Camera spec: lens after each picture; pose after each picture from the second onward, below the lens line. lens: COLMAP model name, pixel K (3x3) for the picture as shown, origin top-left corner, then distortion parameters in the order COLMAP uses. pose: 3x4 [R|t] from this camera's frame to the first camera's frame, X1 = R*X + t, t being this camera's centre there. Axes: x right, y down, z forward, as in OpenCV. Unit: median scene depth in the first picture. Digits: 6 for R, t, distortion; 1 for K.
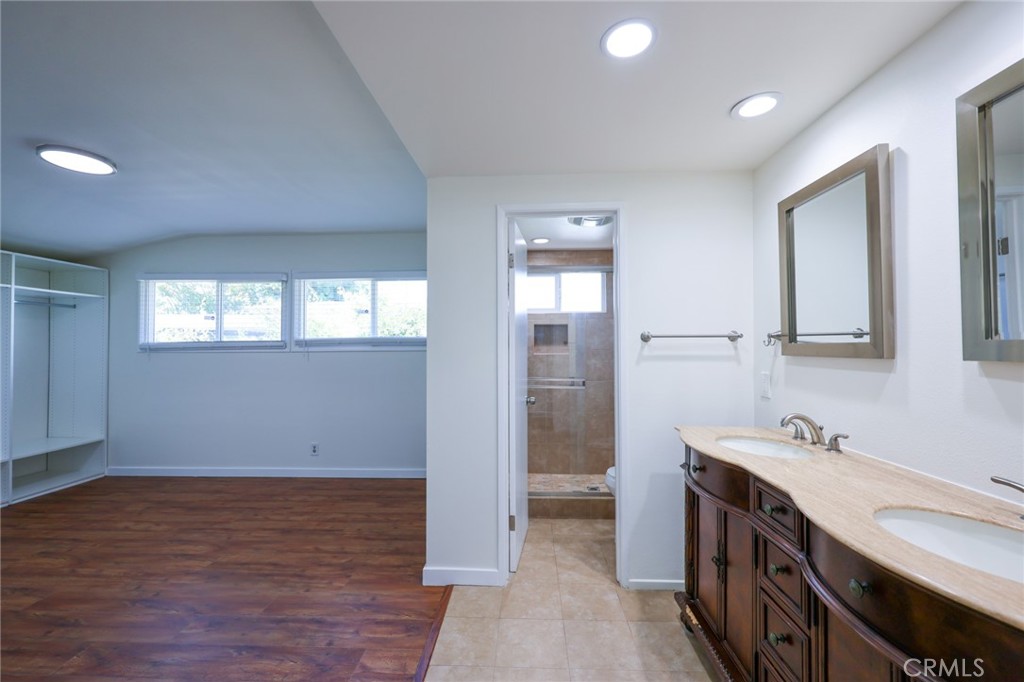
lens RADIAL K [[412.6, 0, 505.4], [0, 412.6, 340.0], [0, 0, 1]] dist [0.001035, -0.000077]
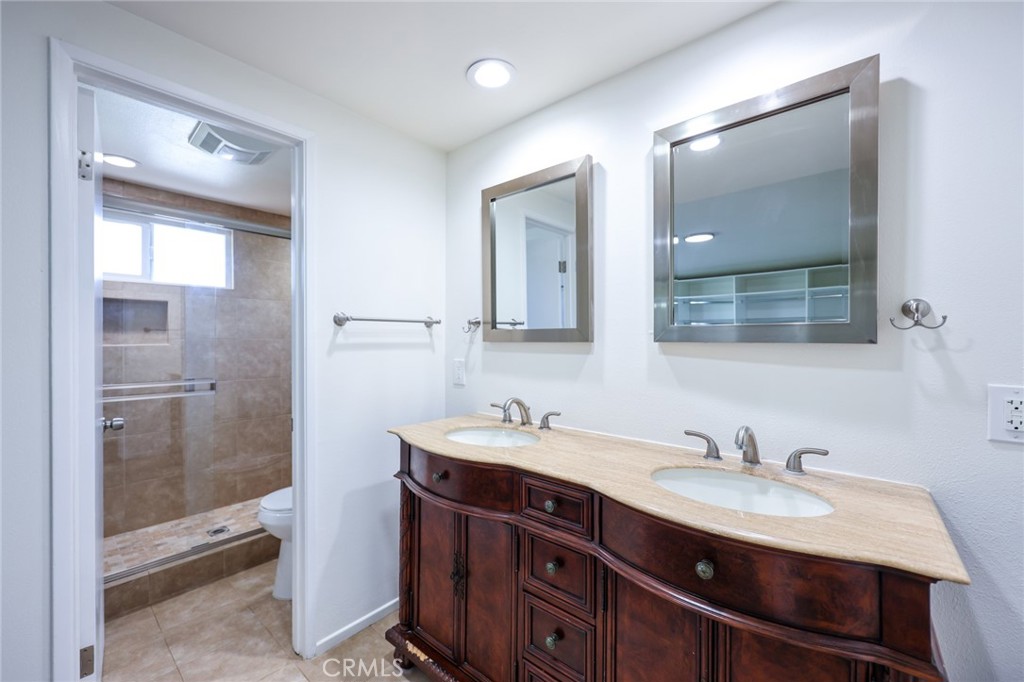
lens RADIAL K [[412.6, 0, 508.4], [0, 412.6, 340.0], [0, 0, 1]] dist [0.001035, -0.000077]
pose [[0.612871, 0.000434, 0.790183, -0.099388], [-0.015547, 0.999813, 0.011509, 0.021827], [-0.790030, -0.019338, 0.612763, 0.353788]]
